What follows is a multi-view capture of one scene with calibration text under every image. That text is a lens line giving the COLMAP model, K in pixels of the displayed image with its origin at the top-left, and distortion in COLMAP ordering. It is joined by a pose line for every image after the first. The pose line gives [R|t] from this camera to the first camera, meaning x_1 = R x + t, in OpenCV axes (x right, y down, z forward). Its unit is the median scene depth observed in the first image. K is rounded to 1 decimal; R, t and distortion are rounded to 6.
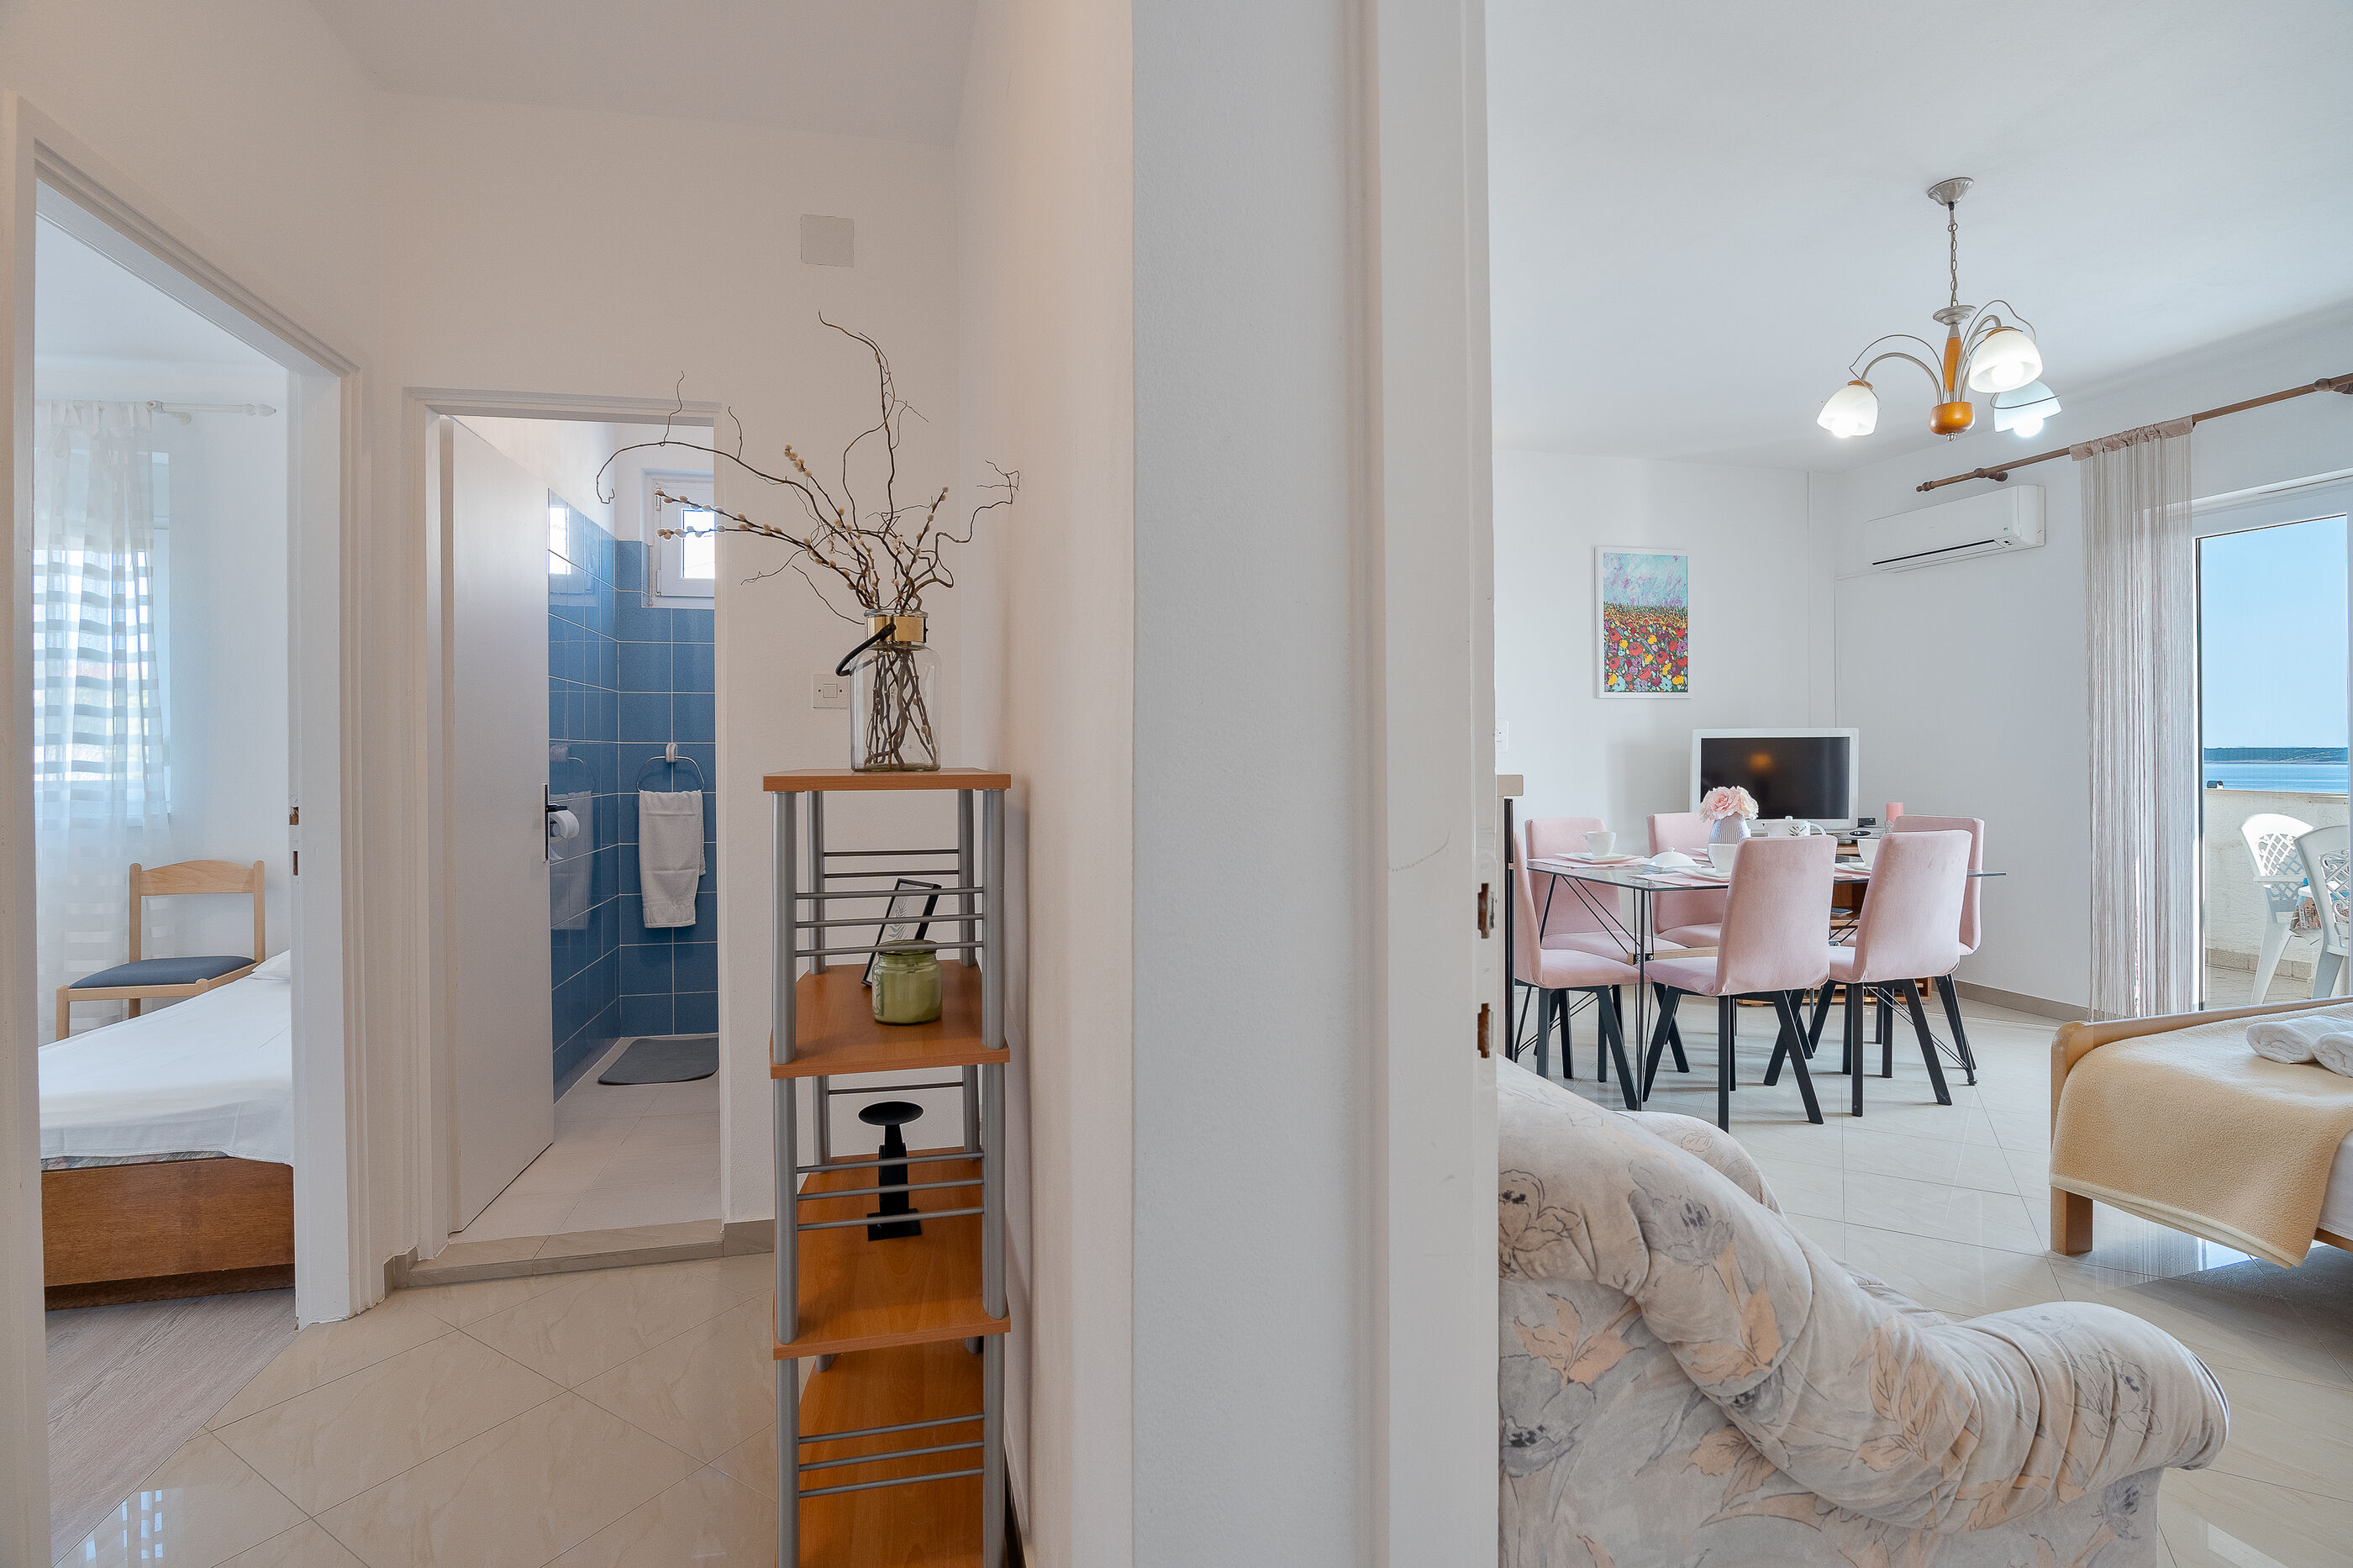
lens RADIAL K [[1145.6, 0, 1160.1], [0, 1145.6, 755.6], [0, 0, 1]] dist [-0.020627, 0.005114]
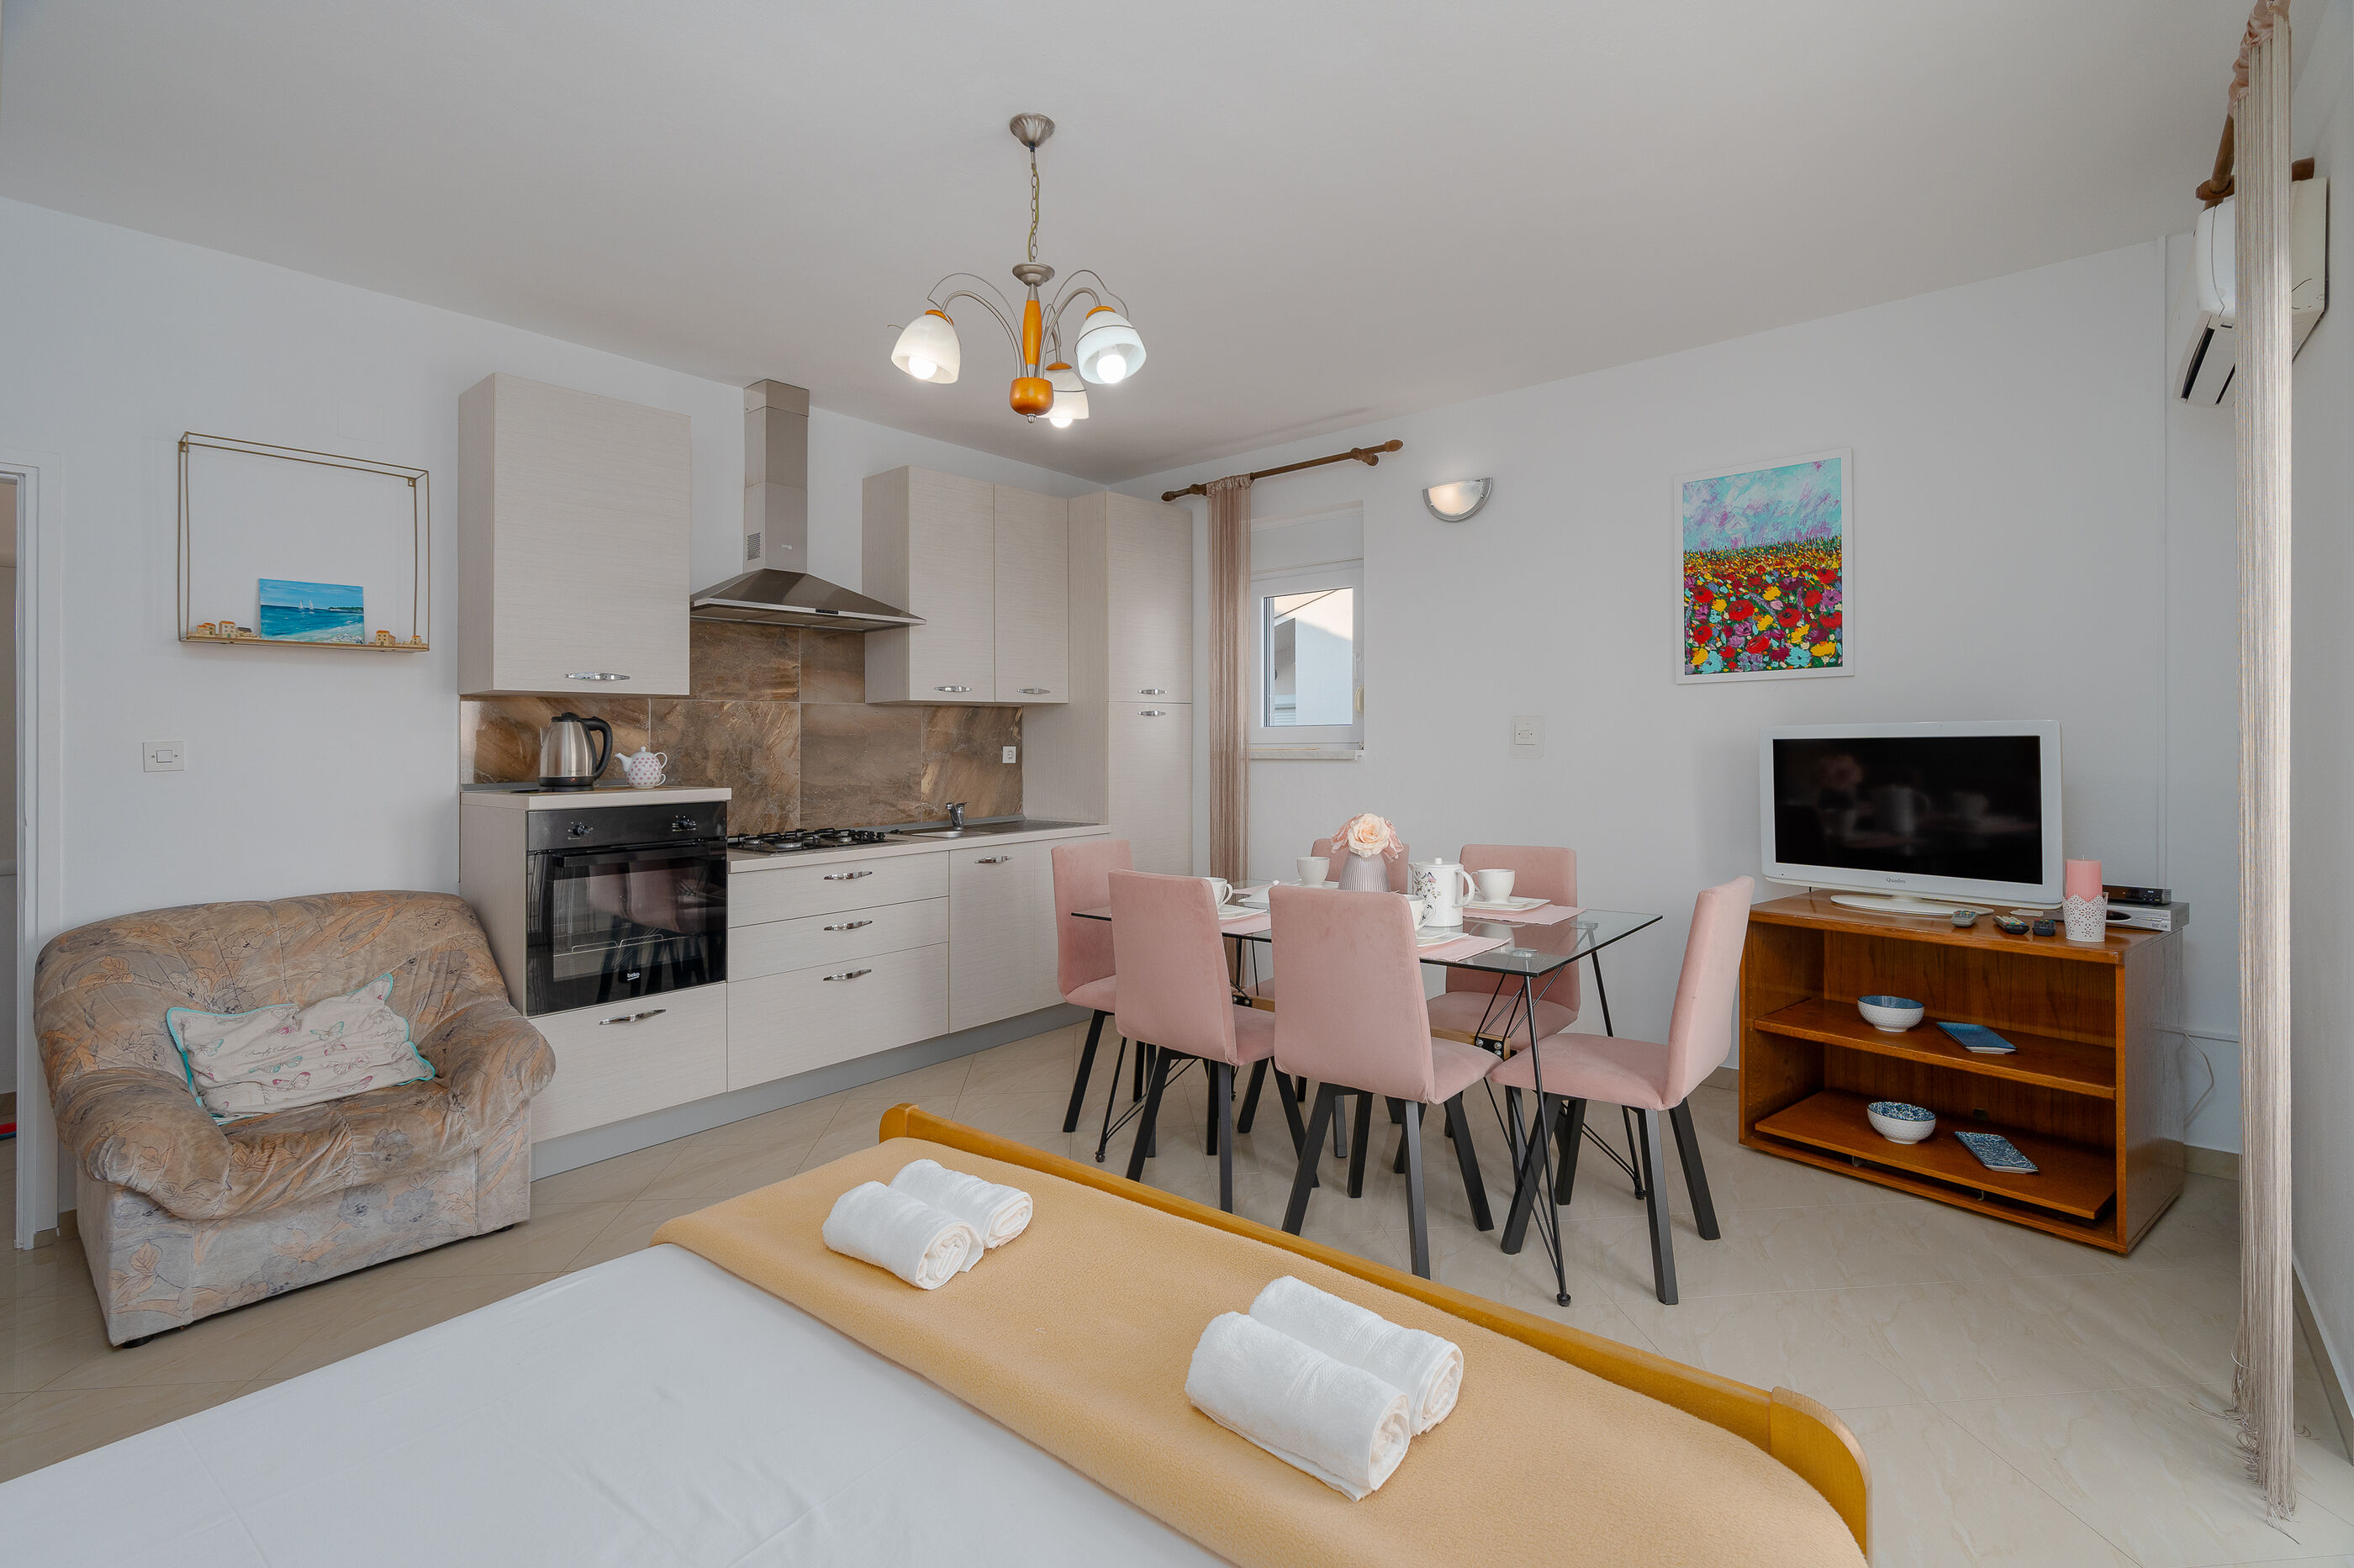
lens RADIAL K [[1076.2, 0, 1171.6], [0, 1076.2, 748.8], [0, 0, 1]] dist [-0.011243, 0.003975]
pose [[0.586077, -0.000097, -0.810255, 0.958638], [0.016985, 0.999782, 0.012166, -0.029019], [0.810077, -0.020892, 0.585951, 0.427209]]
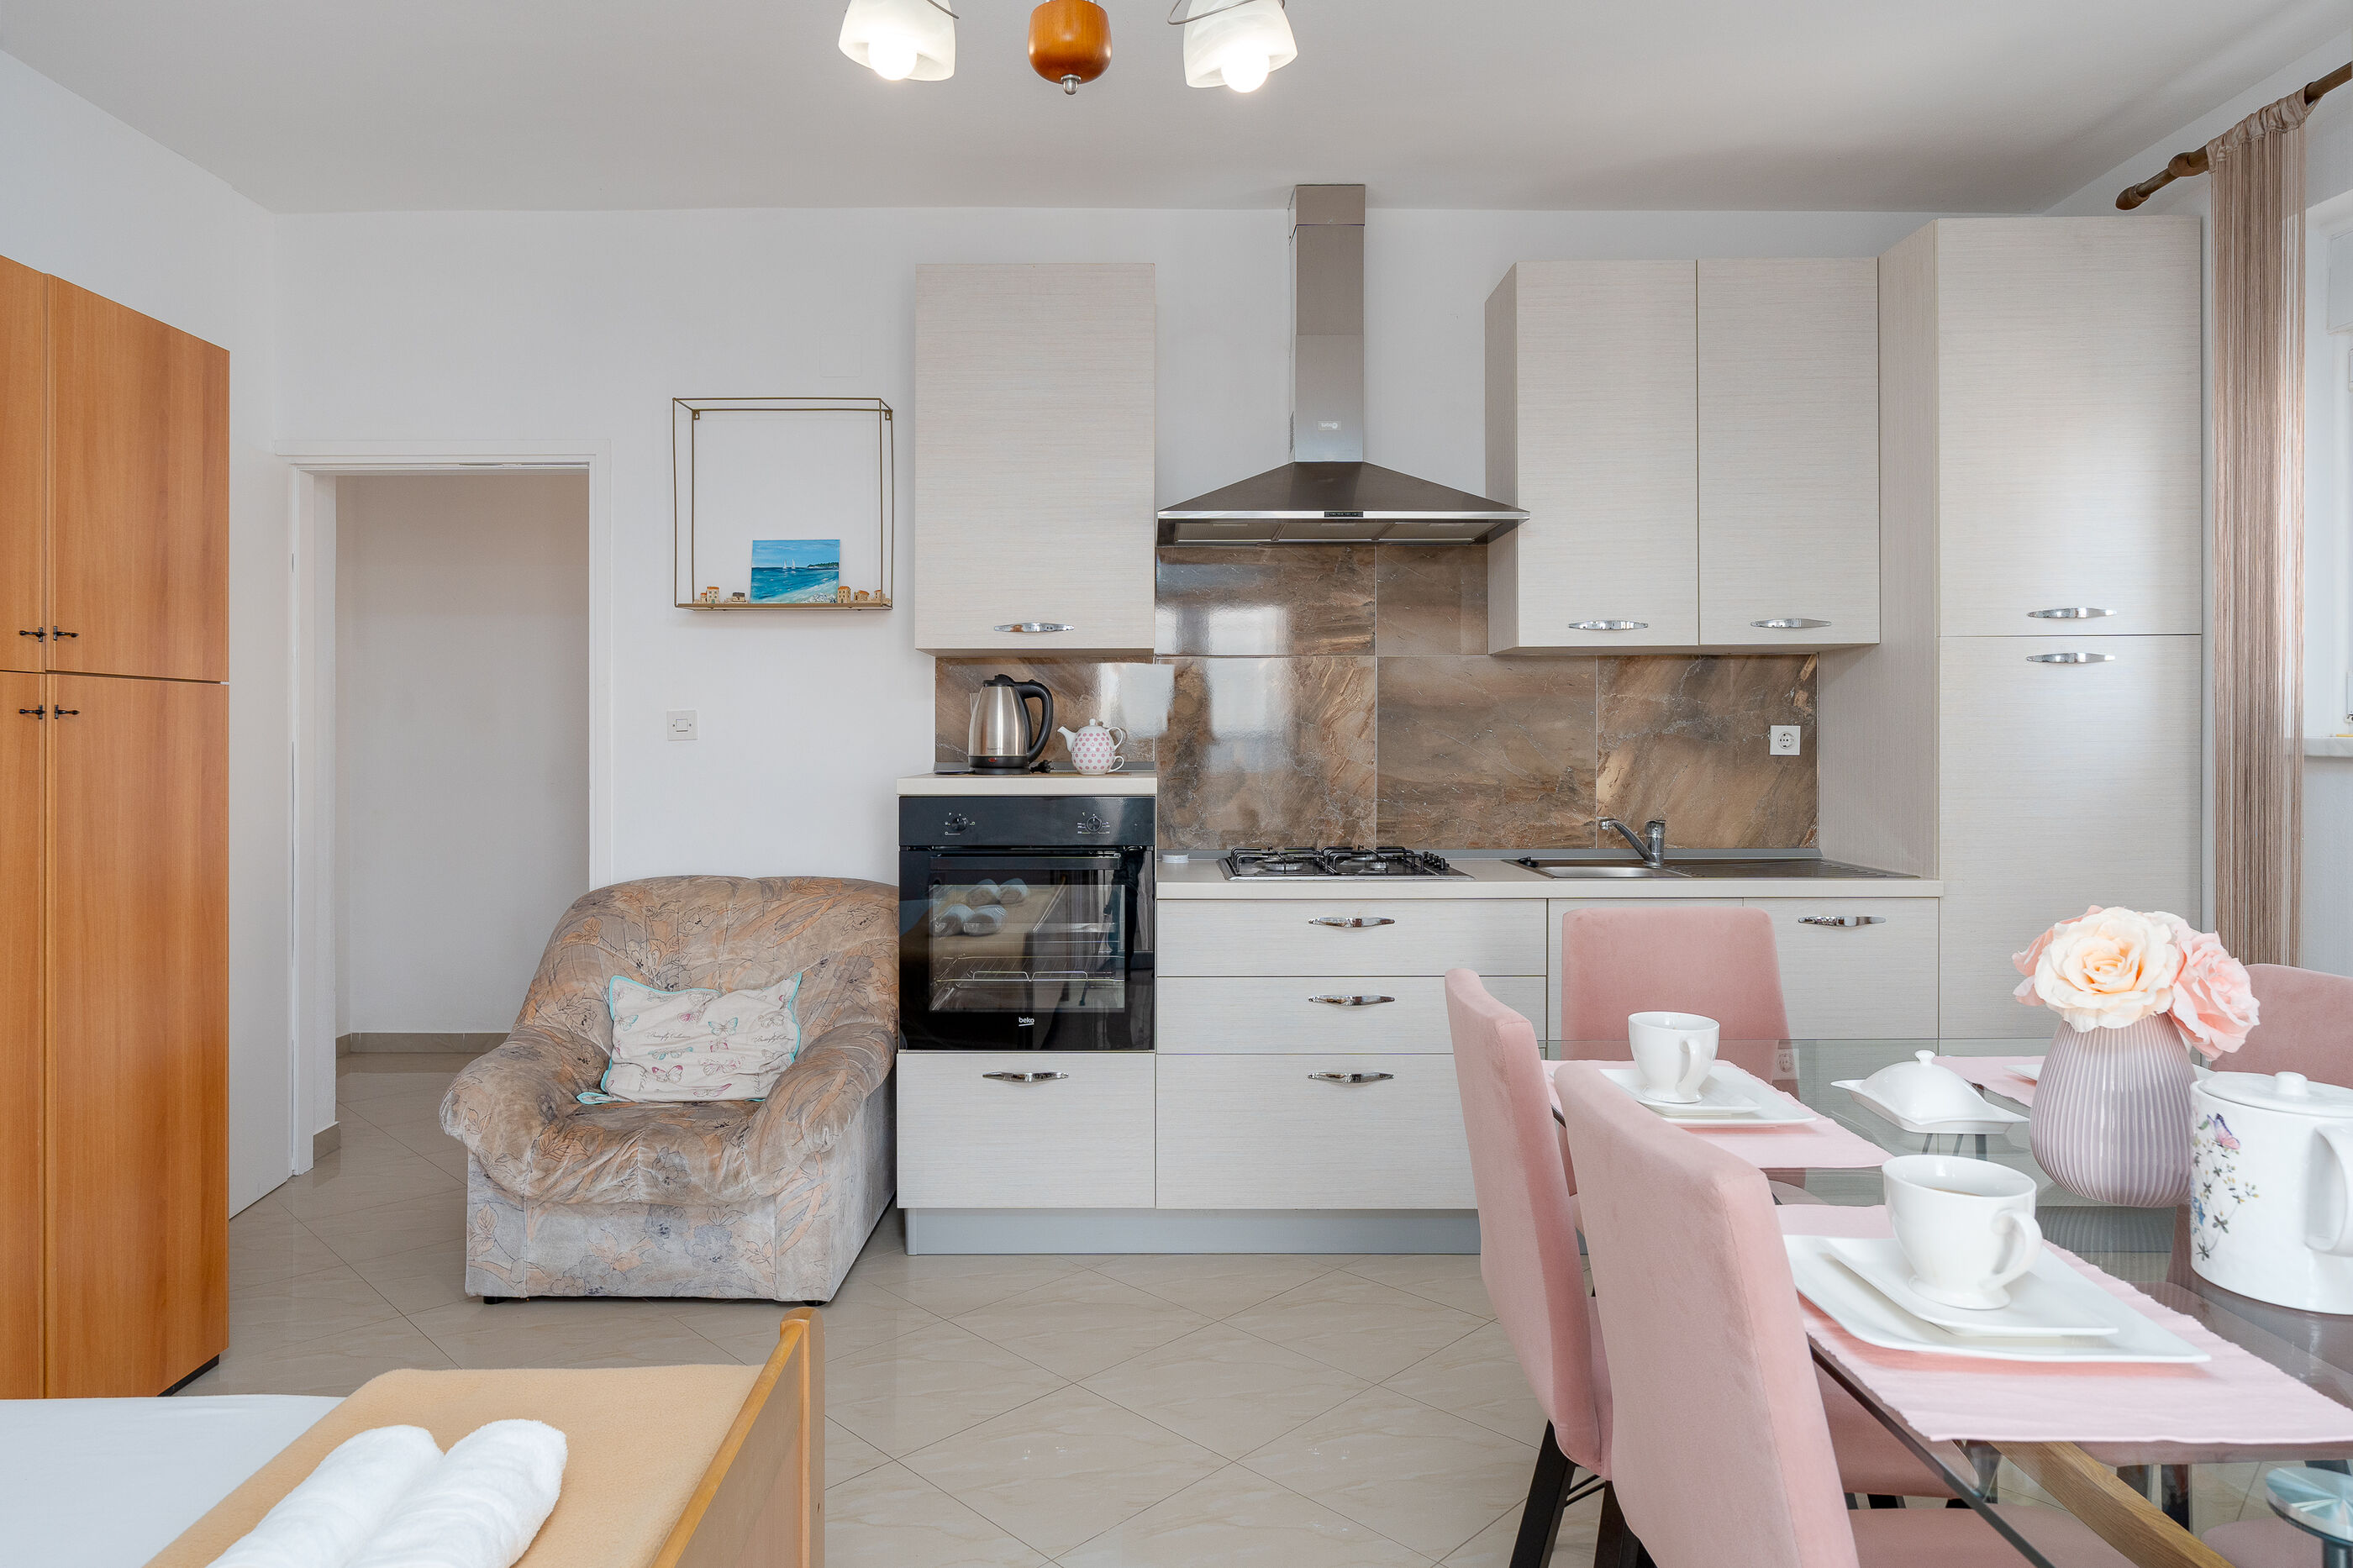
lens RADIAL K [[1403.3, 0, 1138.4], [0, 1403.3, 735.5], [0, 0, 1]] dist [-0.006789, 0.007364]
pose [[-0.247343, 0.002398, -0.968925, 0.831814], [0.009458, 0.999955, 0.000061, -0.017889], [0.968882, -0.009149, -0.247355, 0.803541]]
